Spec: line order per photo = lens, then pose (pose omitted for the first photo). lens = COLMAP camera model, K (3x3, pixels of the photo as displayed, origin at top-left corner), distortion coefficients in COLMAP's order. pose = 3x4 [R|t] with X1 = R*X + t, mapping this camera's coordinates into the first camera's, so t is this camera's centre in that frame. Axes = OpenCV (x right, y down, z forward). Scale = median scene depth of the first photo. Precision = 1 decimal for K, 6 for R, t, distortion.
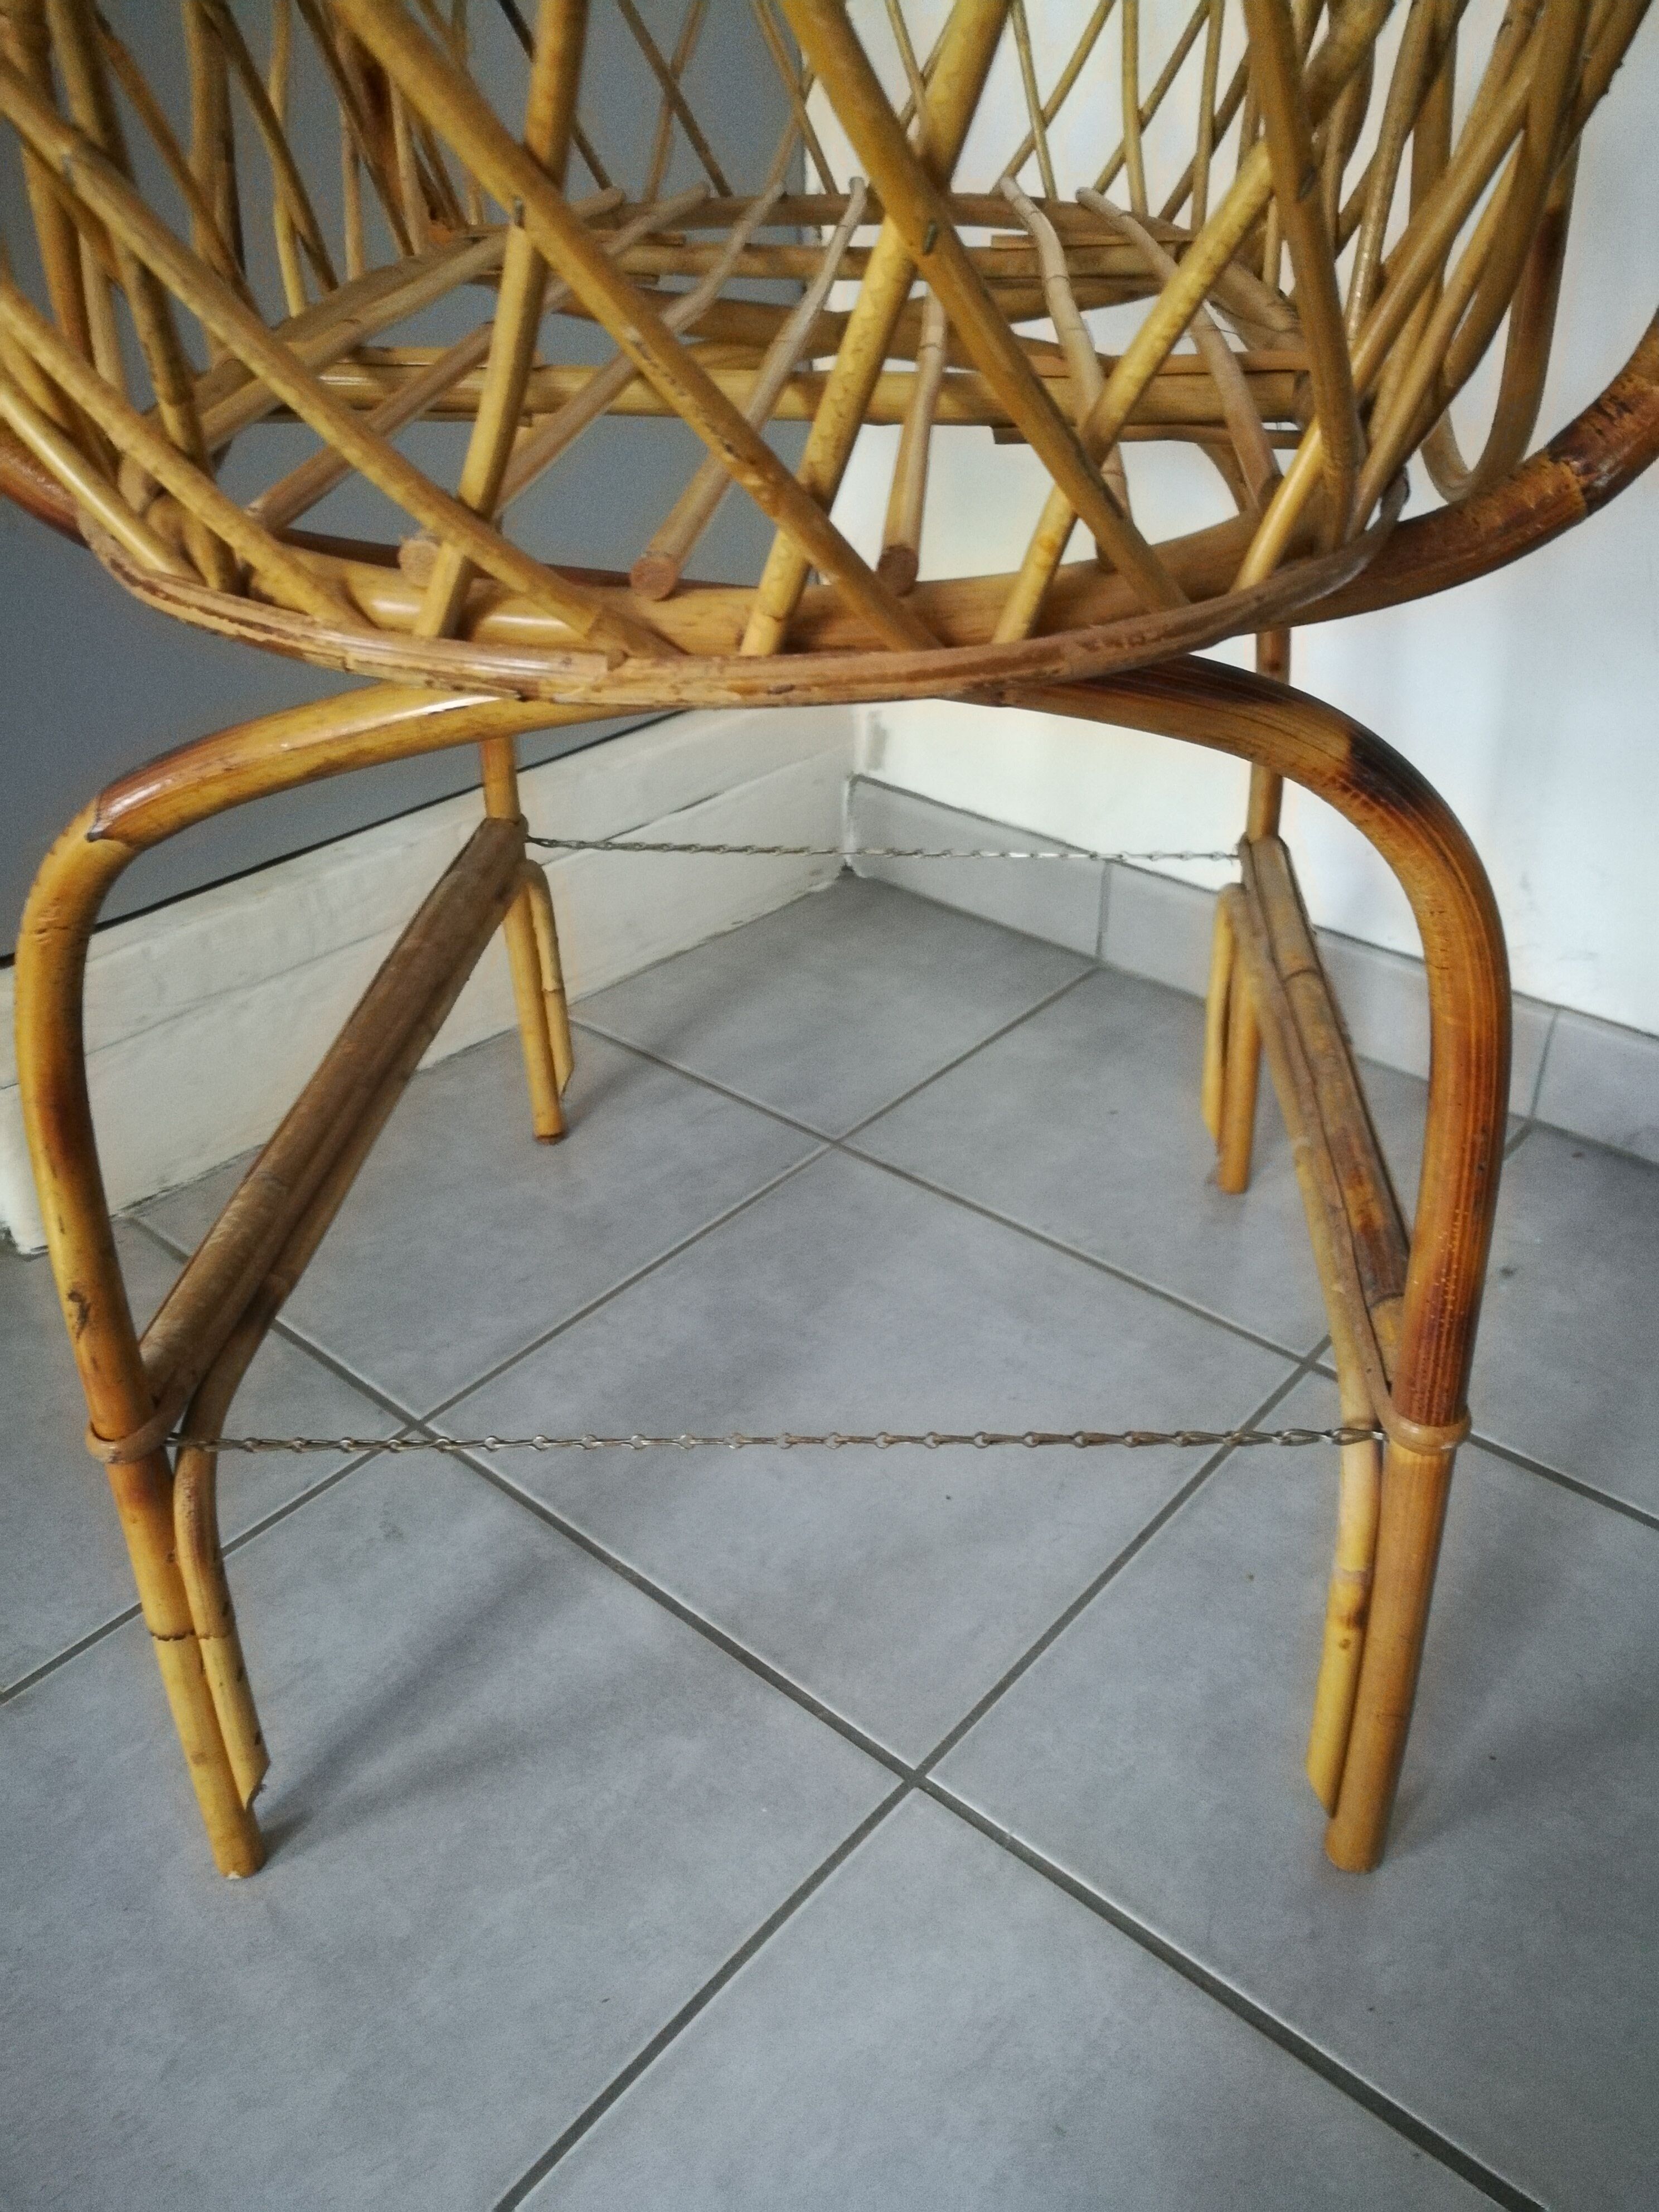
lens RADIAL K [[1723.0, 0, 846.4], [0, 1723.0, 1102.7], [0, 0, 1]] dist [-0.049699, 0.096984]
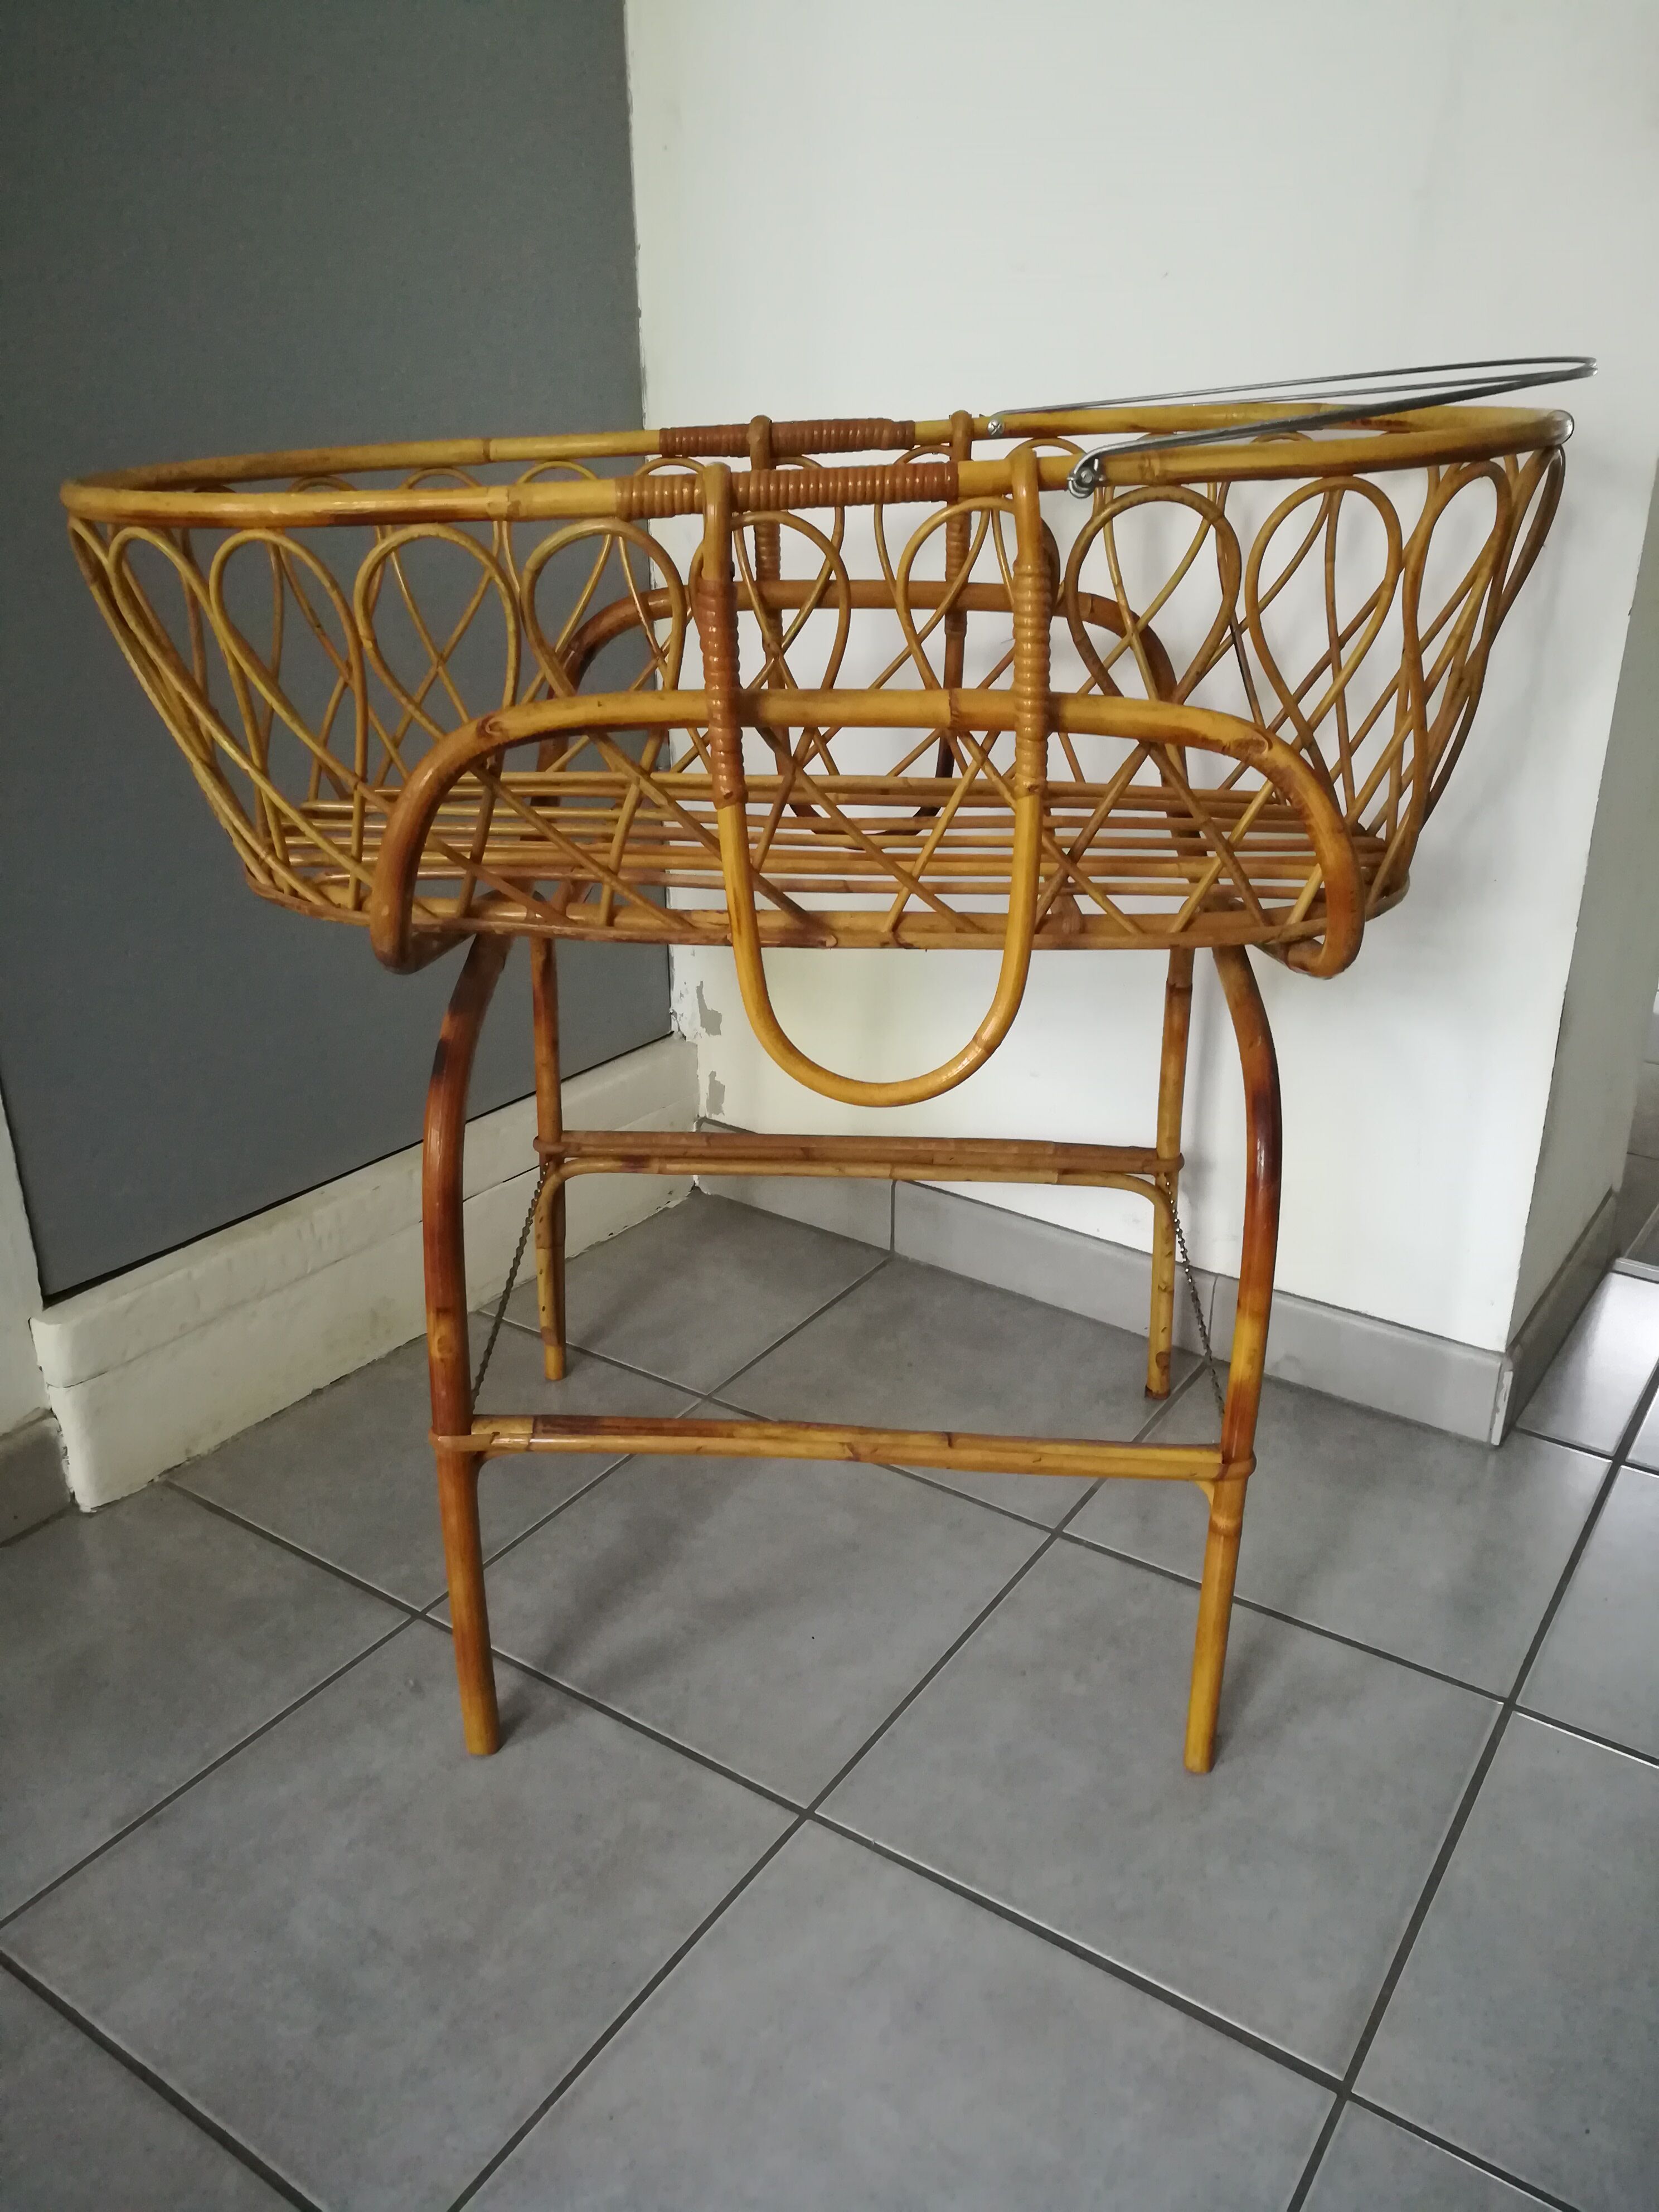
lens RADIAL K [[1700.2, 0, 829.5], [0, 1700.2, 1106.0], [0, 0, 1]] dist [-0.022616, 0.003823]
pose [[0.992498, -0.031681, 0.118087, -0.081709], [0.051377, 0.984501, -0.167685, 0.036394], [-0.110944, 0.172494, 0.978743, -0.463722]]
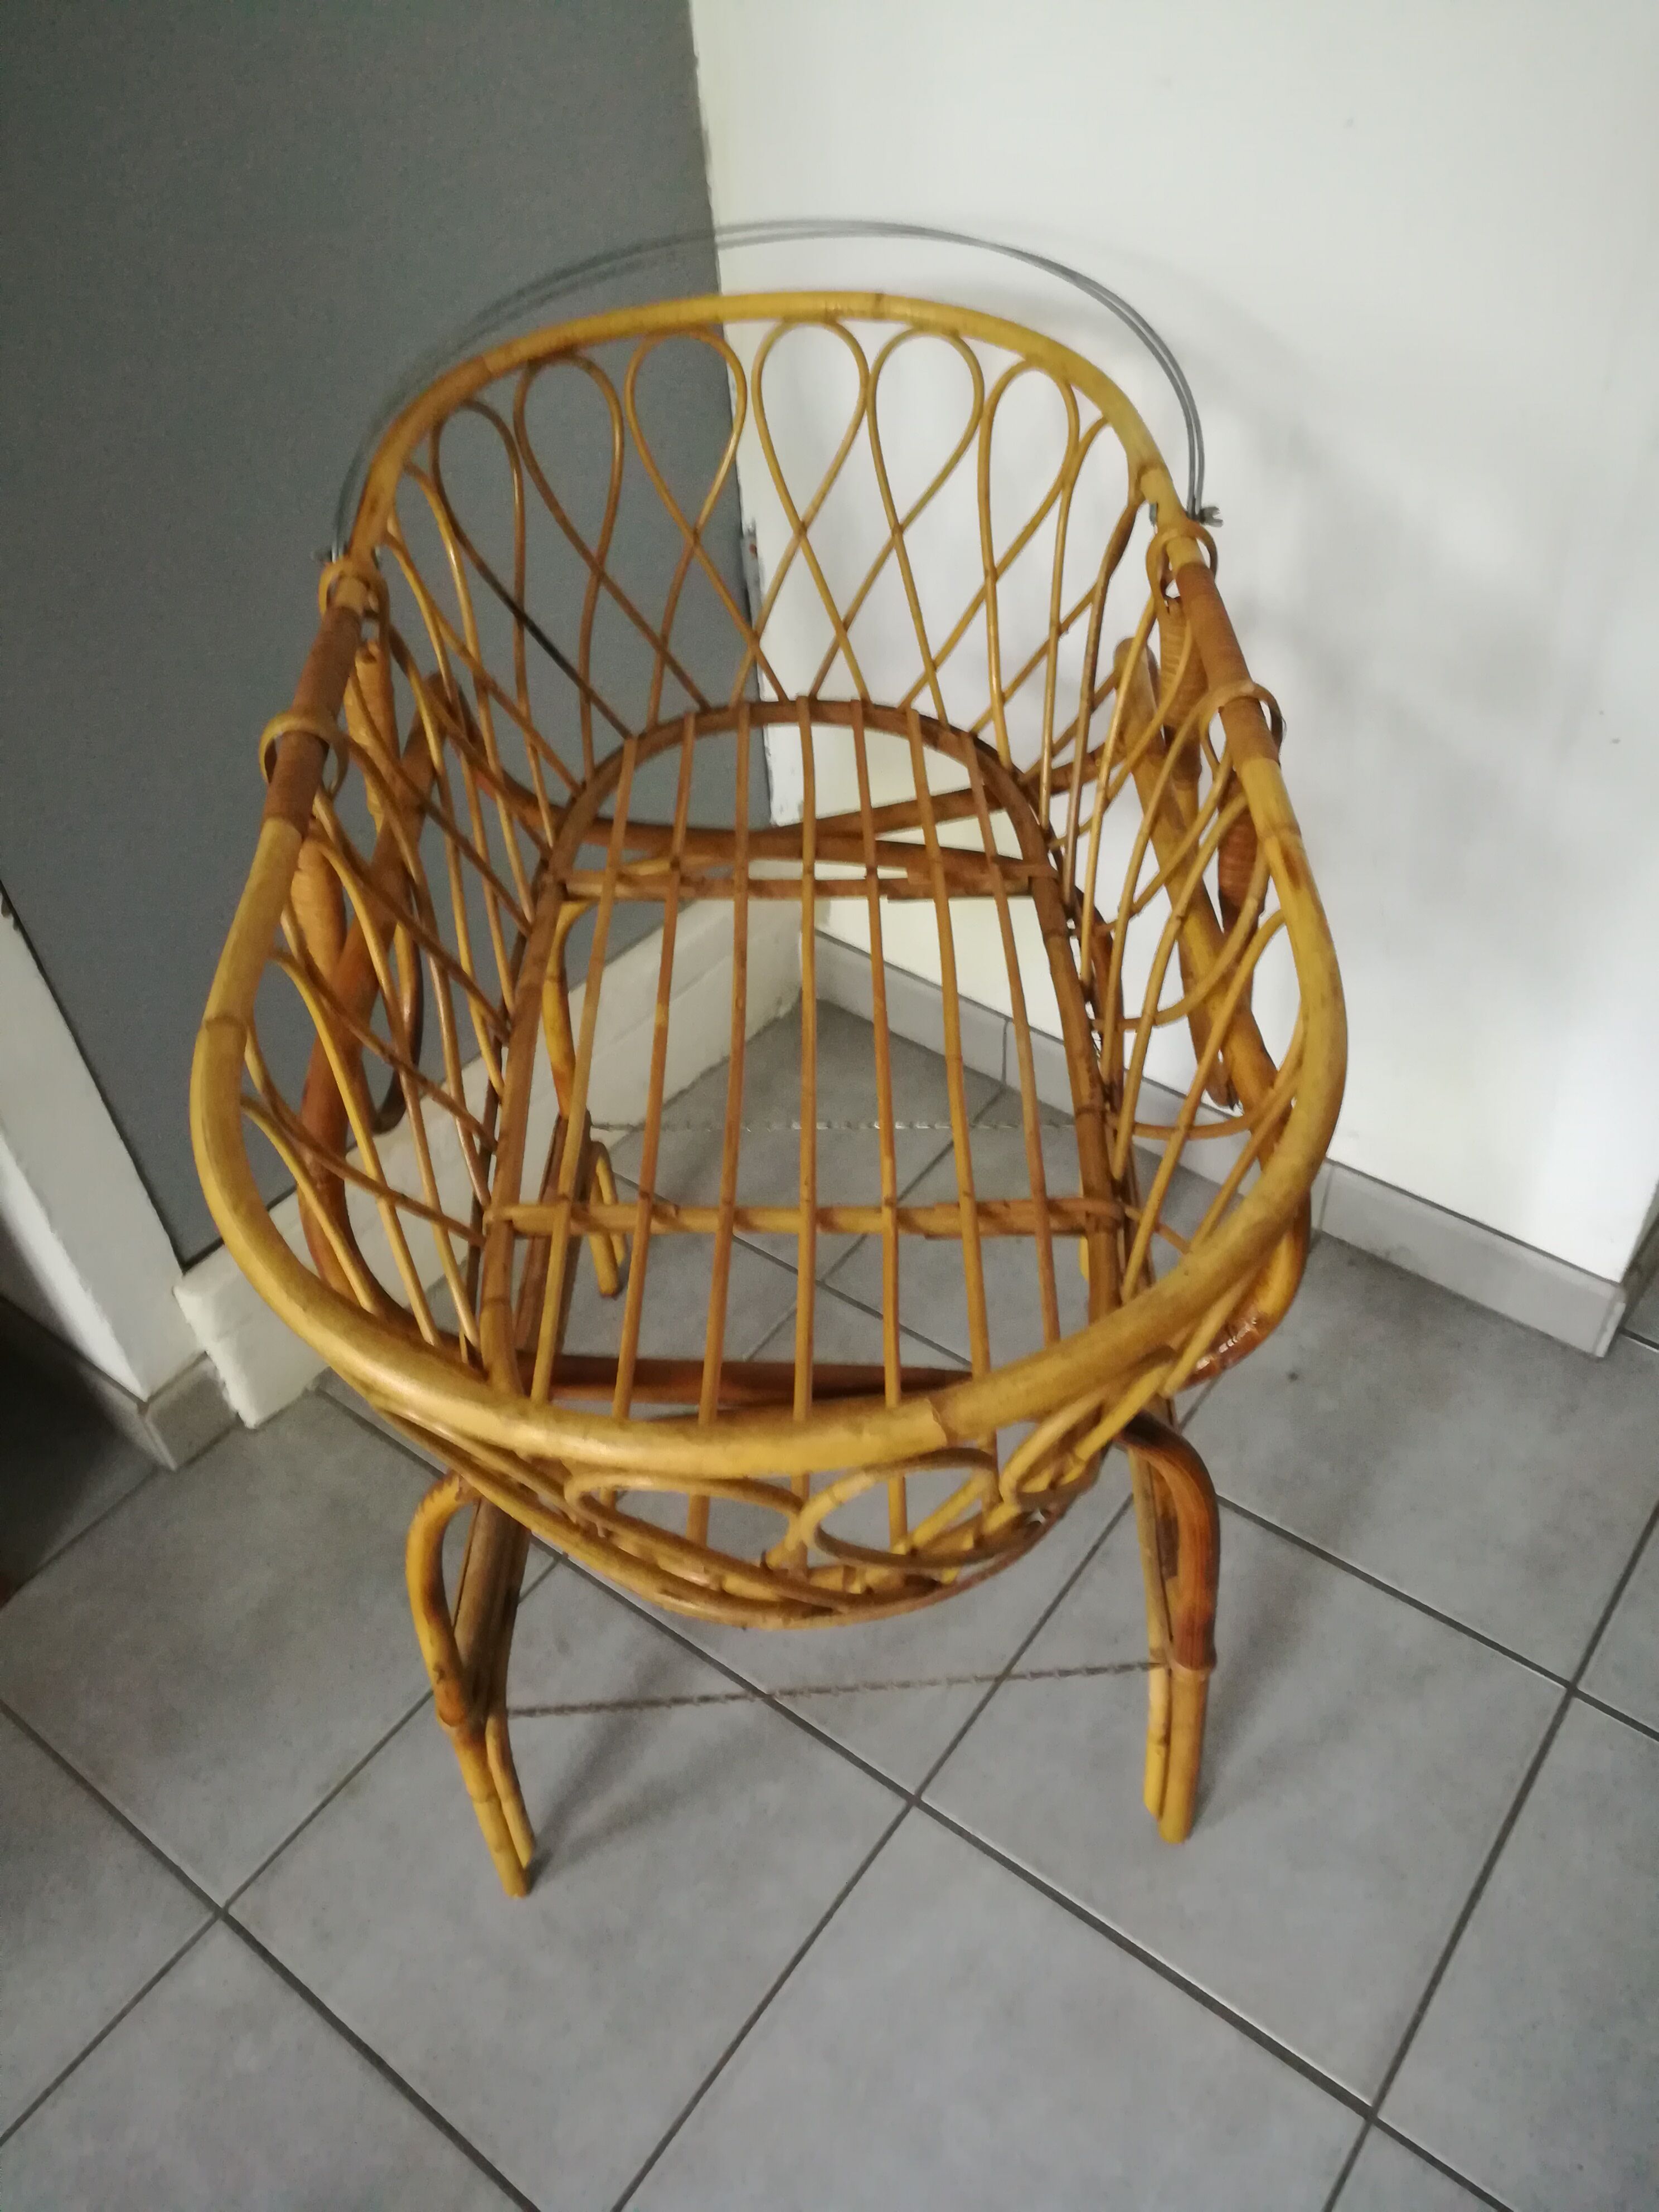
lens RADIAL K [[1700.2, 0, 829.5], [0, 1700.2, 1106.0], [0, 0, 1]] dist [-0.022616, 0.003823]
pose [[0.997108, -0.071490, 0.025799, -0.031681], [0.065640, 0.981135, 0.181840, -0.497342], [-0.038312, -0.179620, 0.982990, -0.425738]]
